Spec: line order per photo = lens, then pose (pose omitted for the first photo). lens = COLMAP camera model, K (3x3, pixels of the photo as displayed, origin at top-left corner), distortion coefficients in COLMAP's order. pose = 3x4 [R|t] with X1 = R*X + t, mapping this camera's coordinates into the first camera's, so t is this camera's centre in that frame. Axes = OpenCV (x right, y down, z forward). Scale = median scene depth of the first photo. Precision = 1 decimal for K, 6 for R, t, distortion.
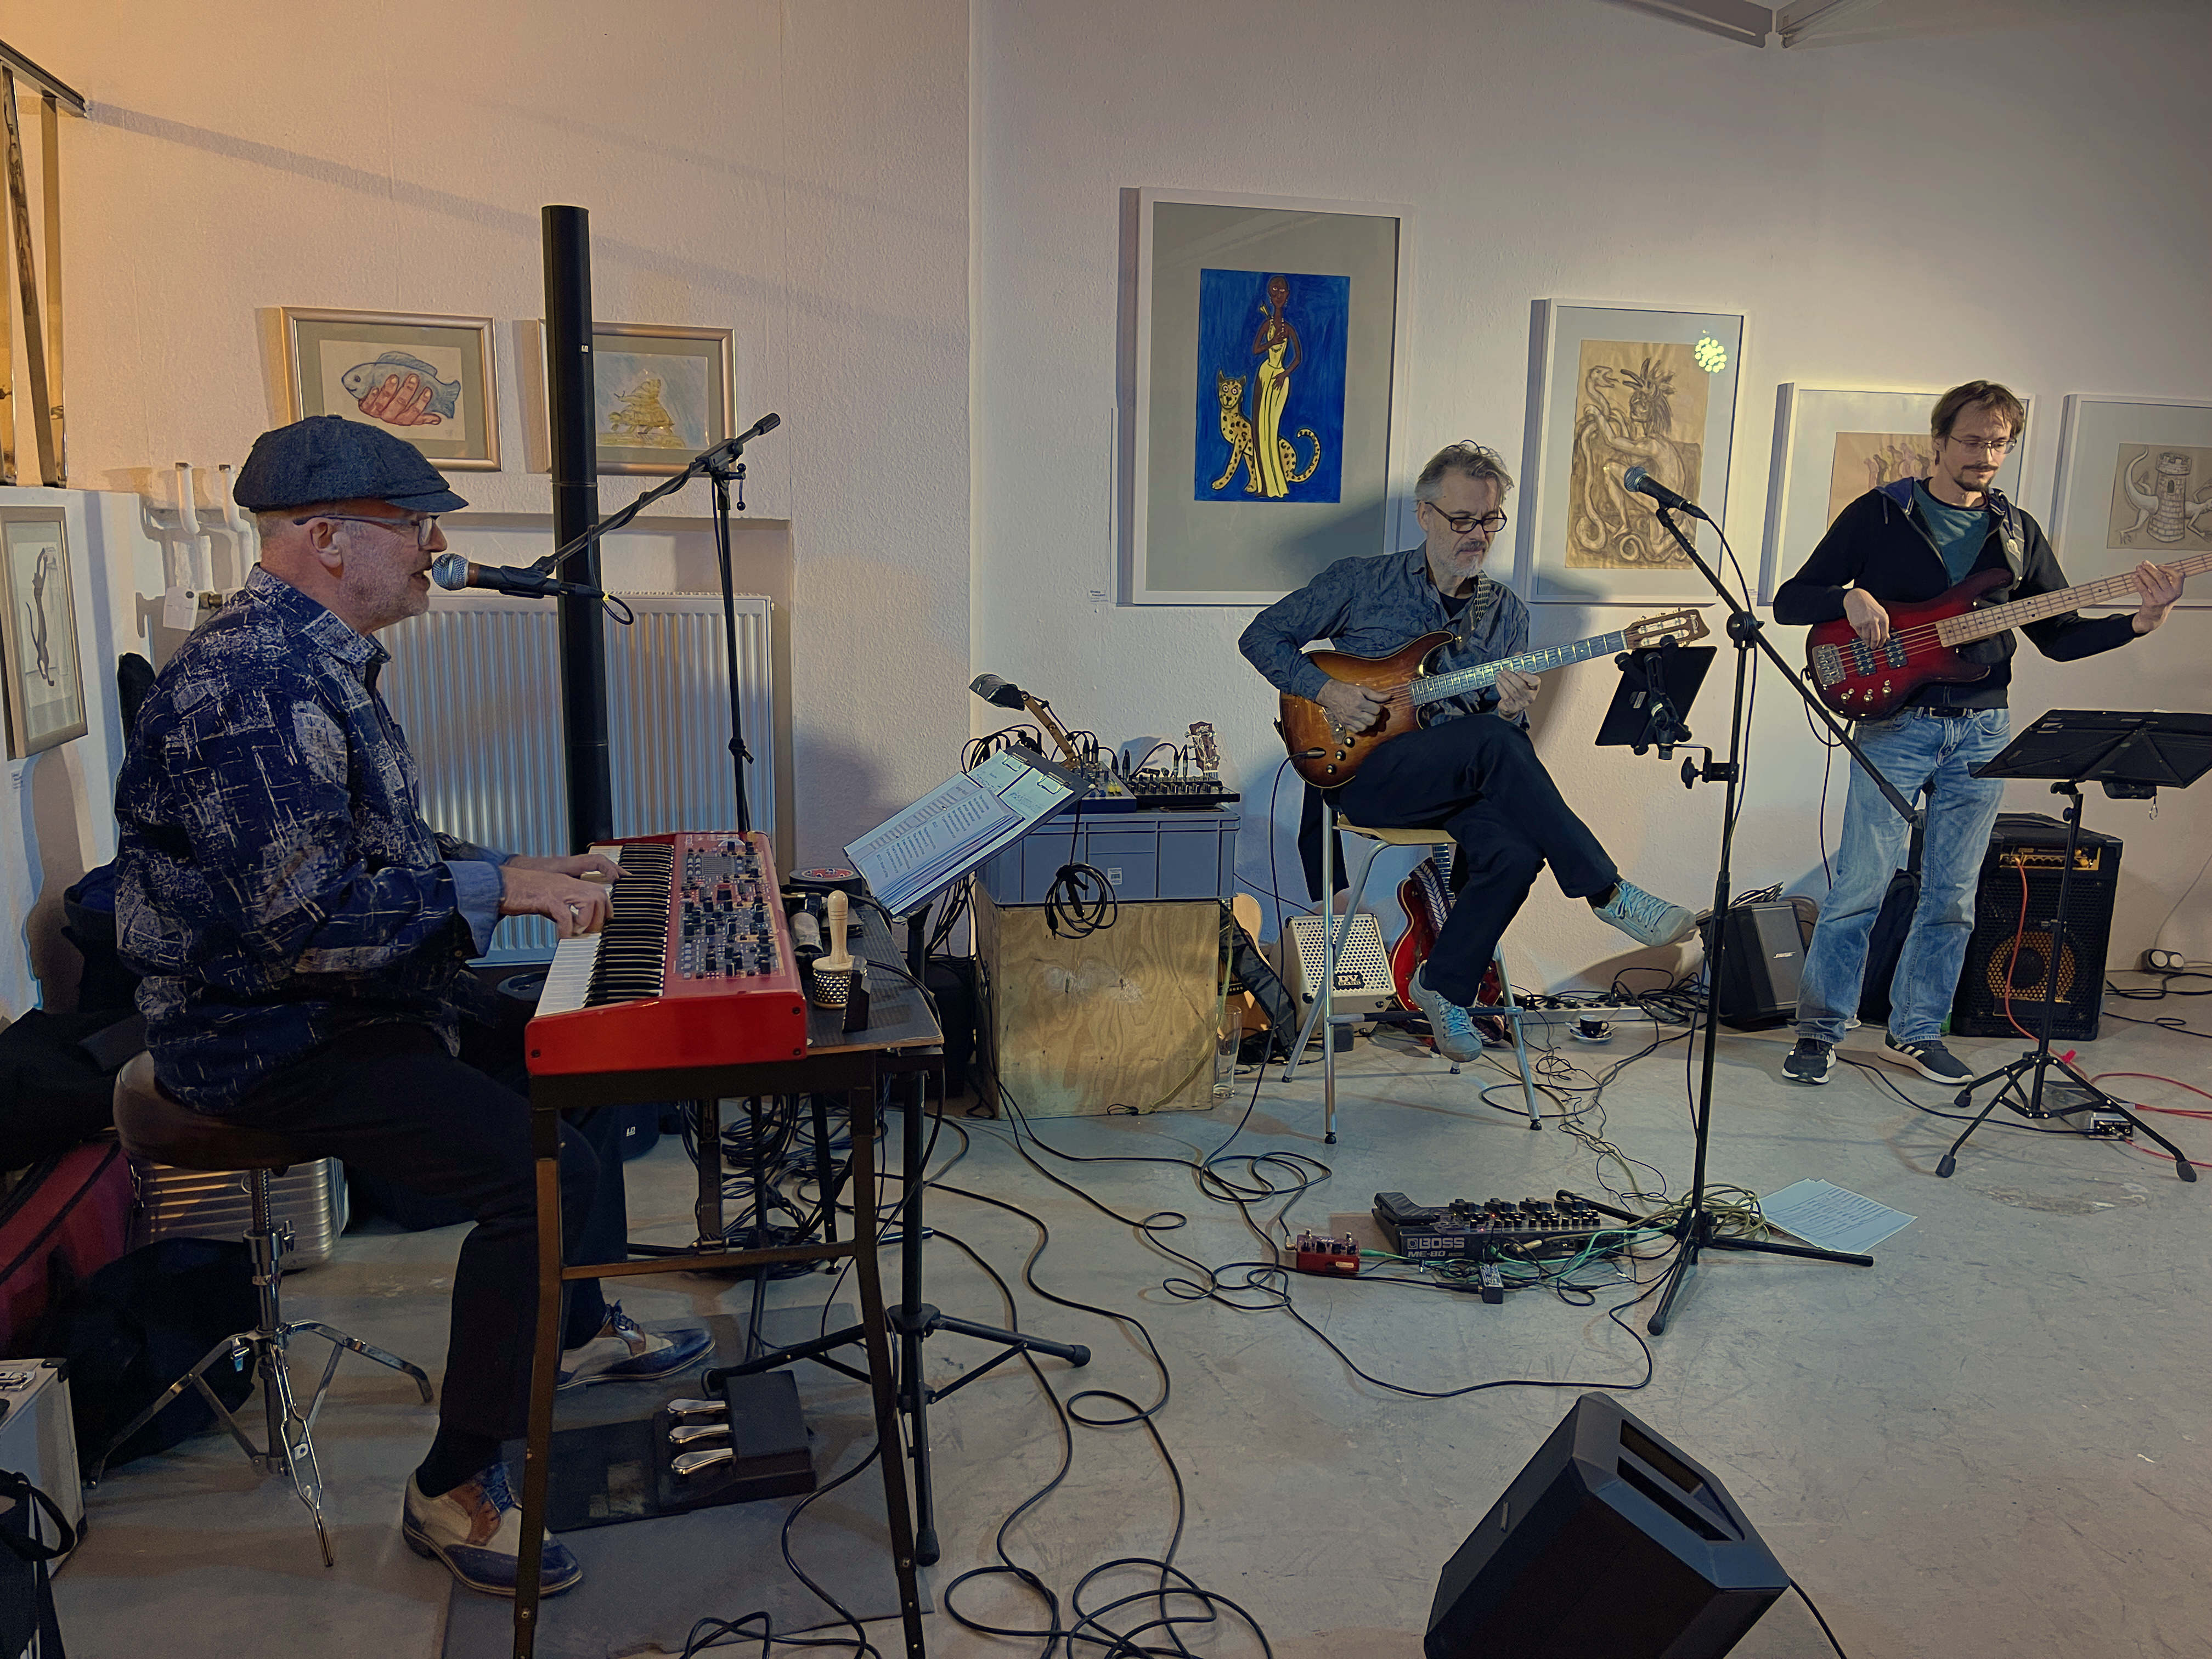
lens RADIAL K [[1665.2, 0, 1116.3], [0, 1665.2, 837.7], [0, 0, 1]] dist [0.080926, -0.107421]
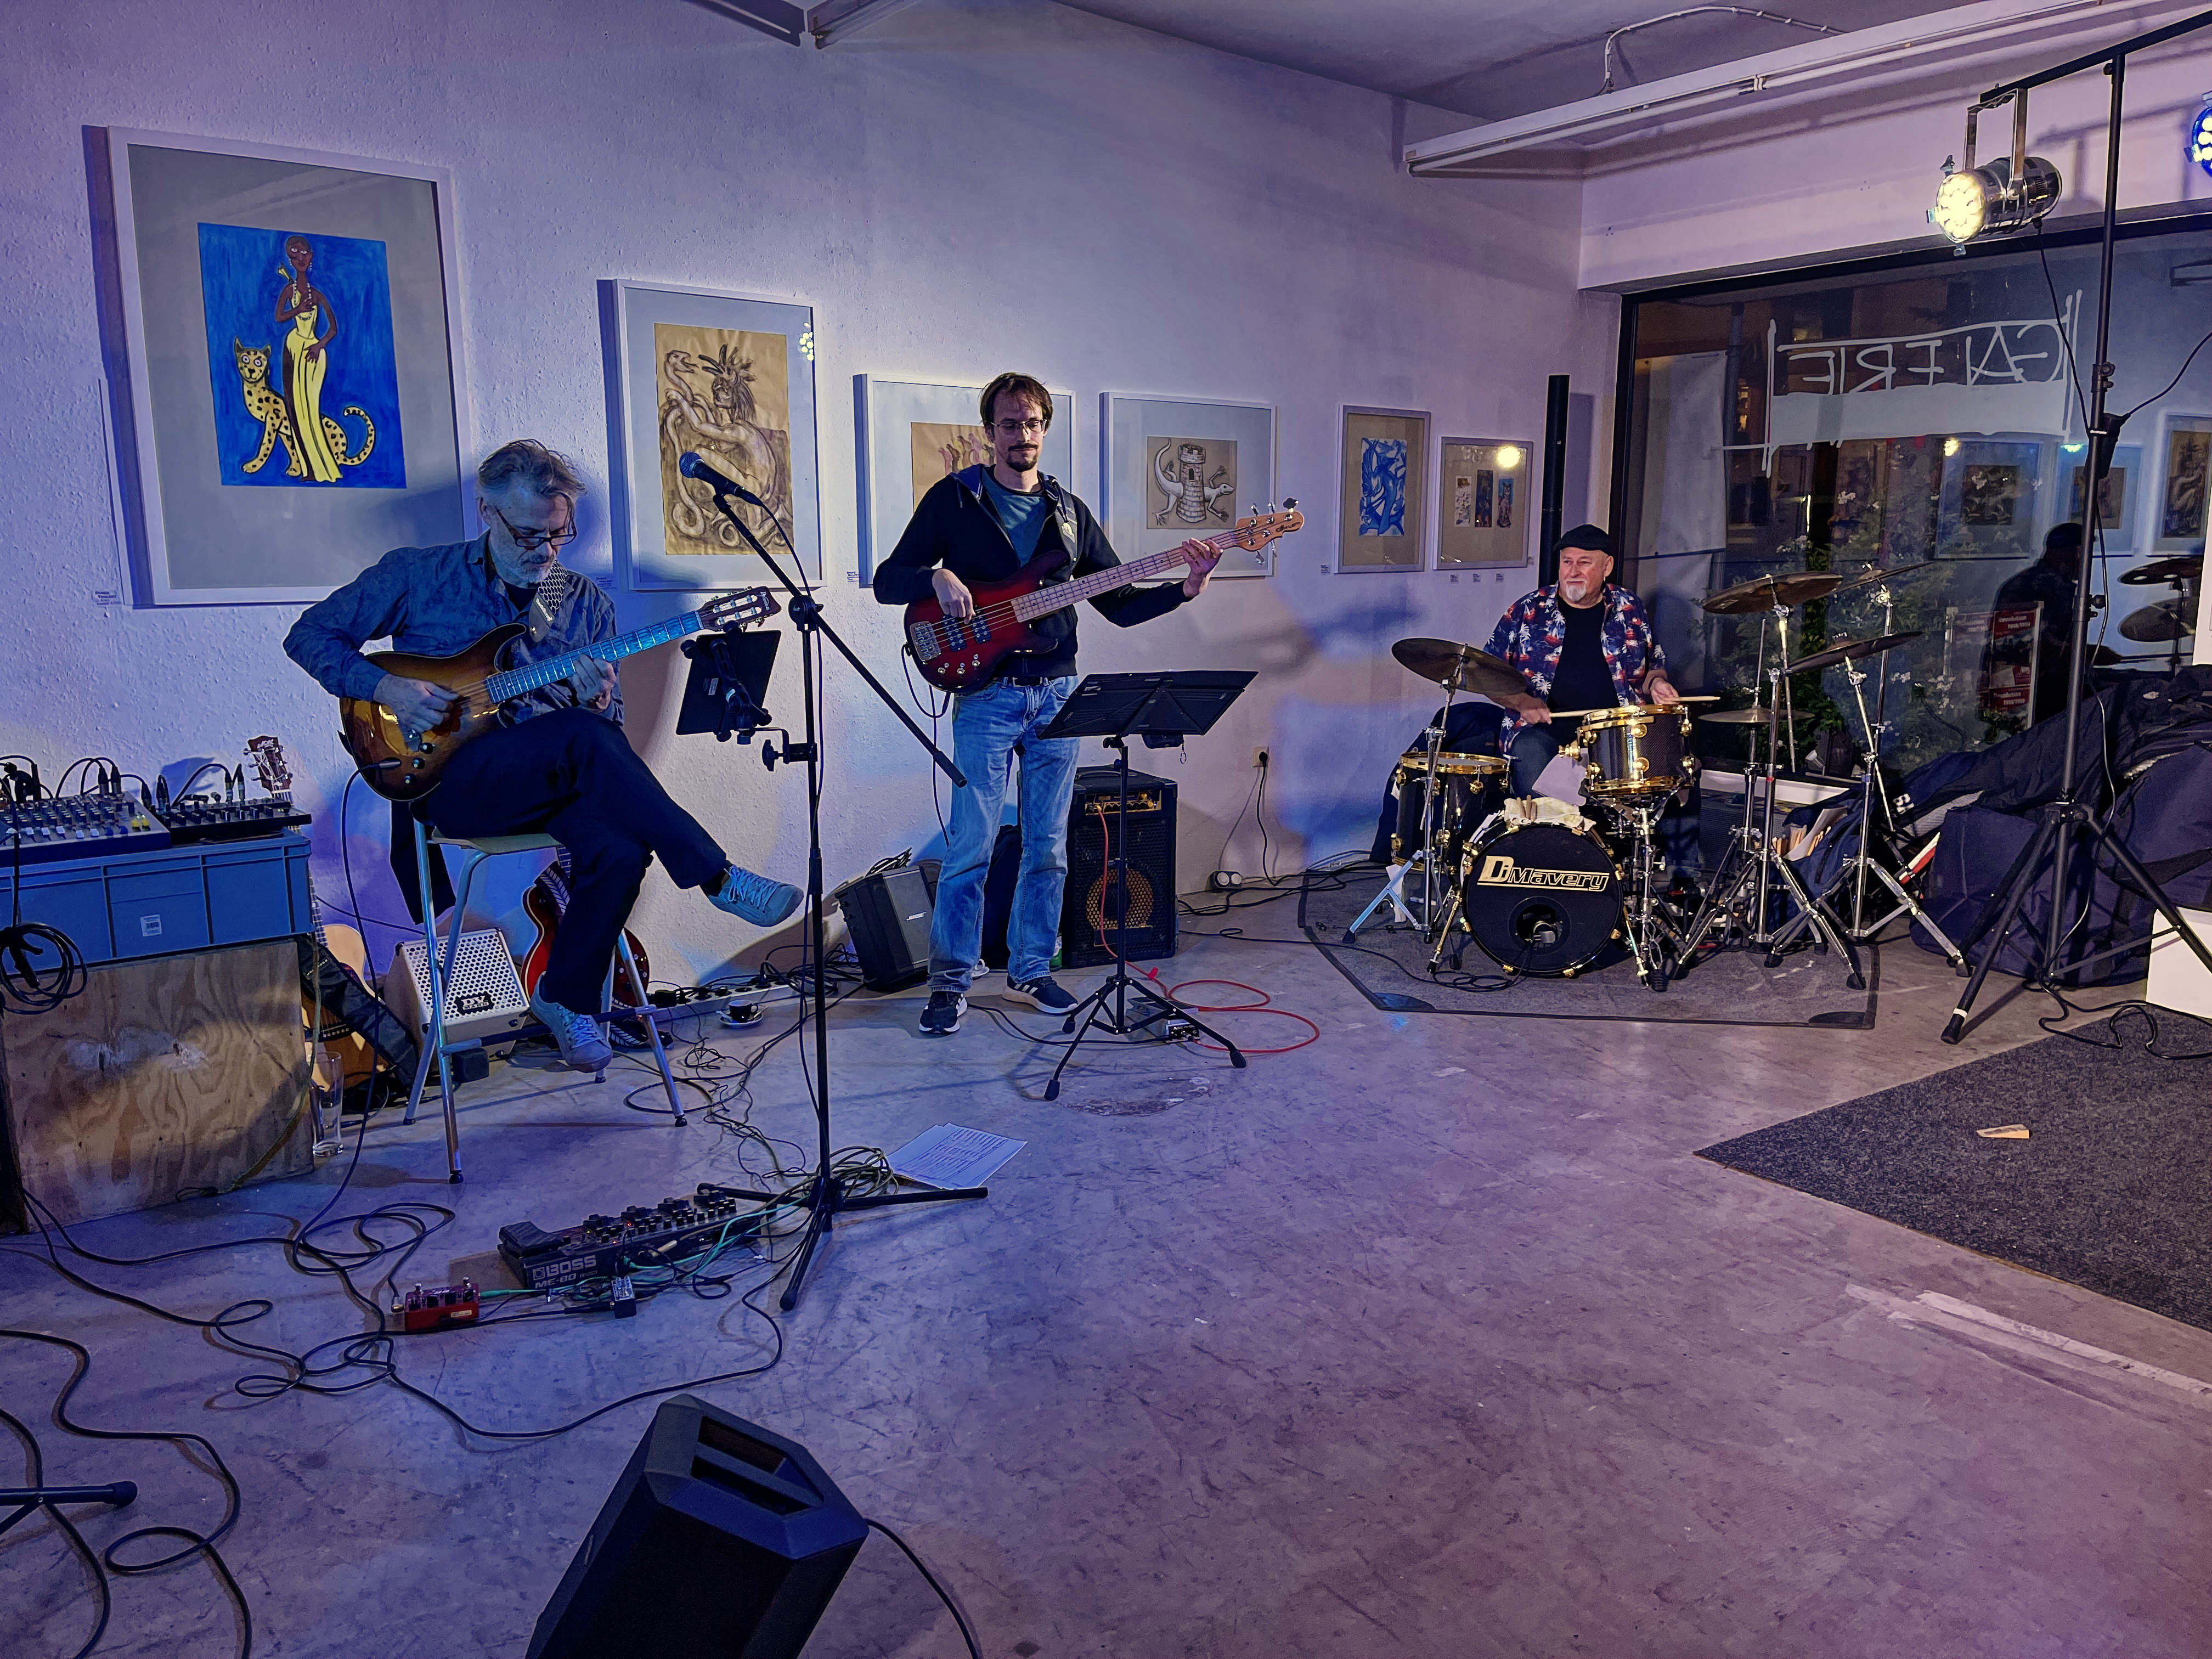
lens RADIAL K [[1662.9, 0, 1127.2], [0, 1662.9, 841.4], [0, 0, 1]] dist [0.072390, -0.090596]
pose [[0.886881, -0.102942, 0.450383, 0.058590], [0.098141, 0.994589, 0.034073, -0.000105], [-0.451454, 0.013983, 0.892185, 0.001428]]
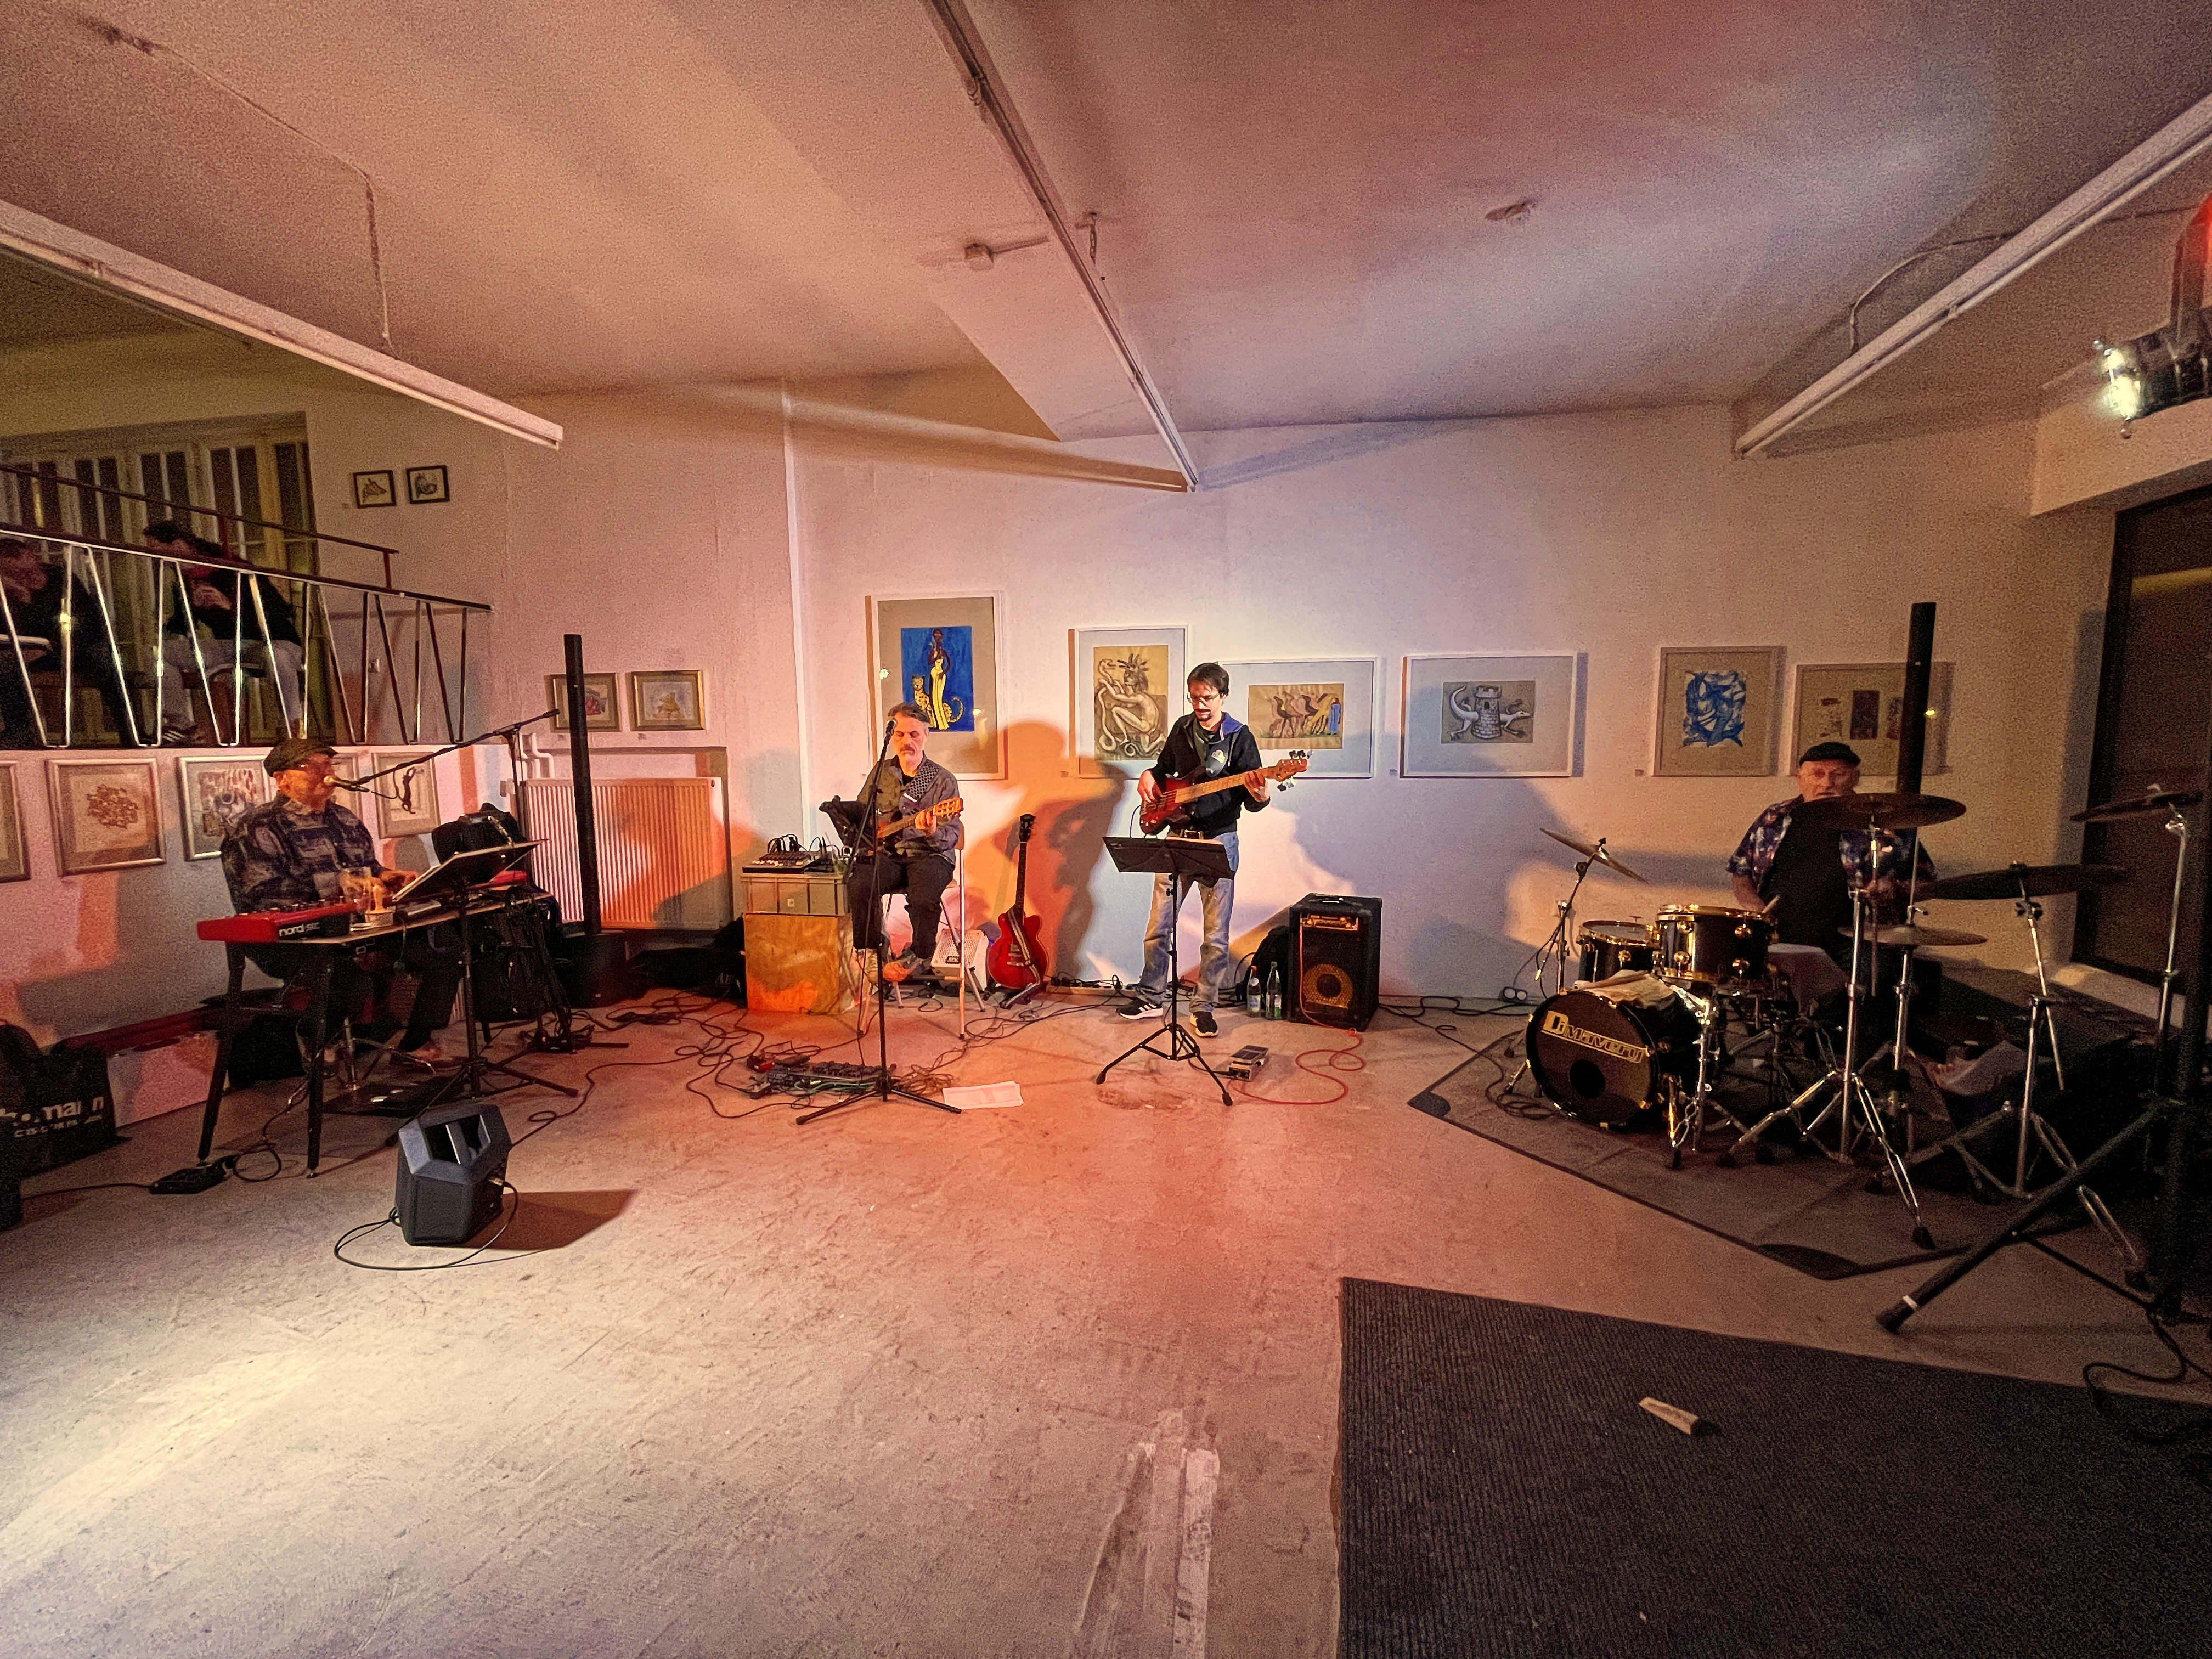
lens RADIAL K [[890.8, 0, 1095.1], [0, 890.8, 828.3], [0, 0, 1]] dist [-0.000204, -0.000079]
pose [[0.916662, 0.013259, -0.399442, 0.851741], [-0.044397, 0.996642, -0.068802, -0.012769], [0.397189, 0.080802, 0.914173, 0.070391]]
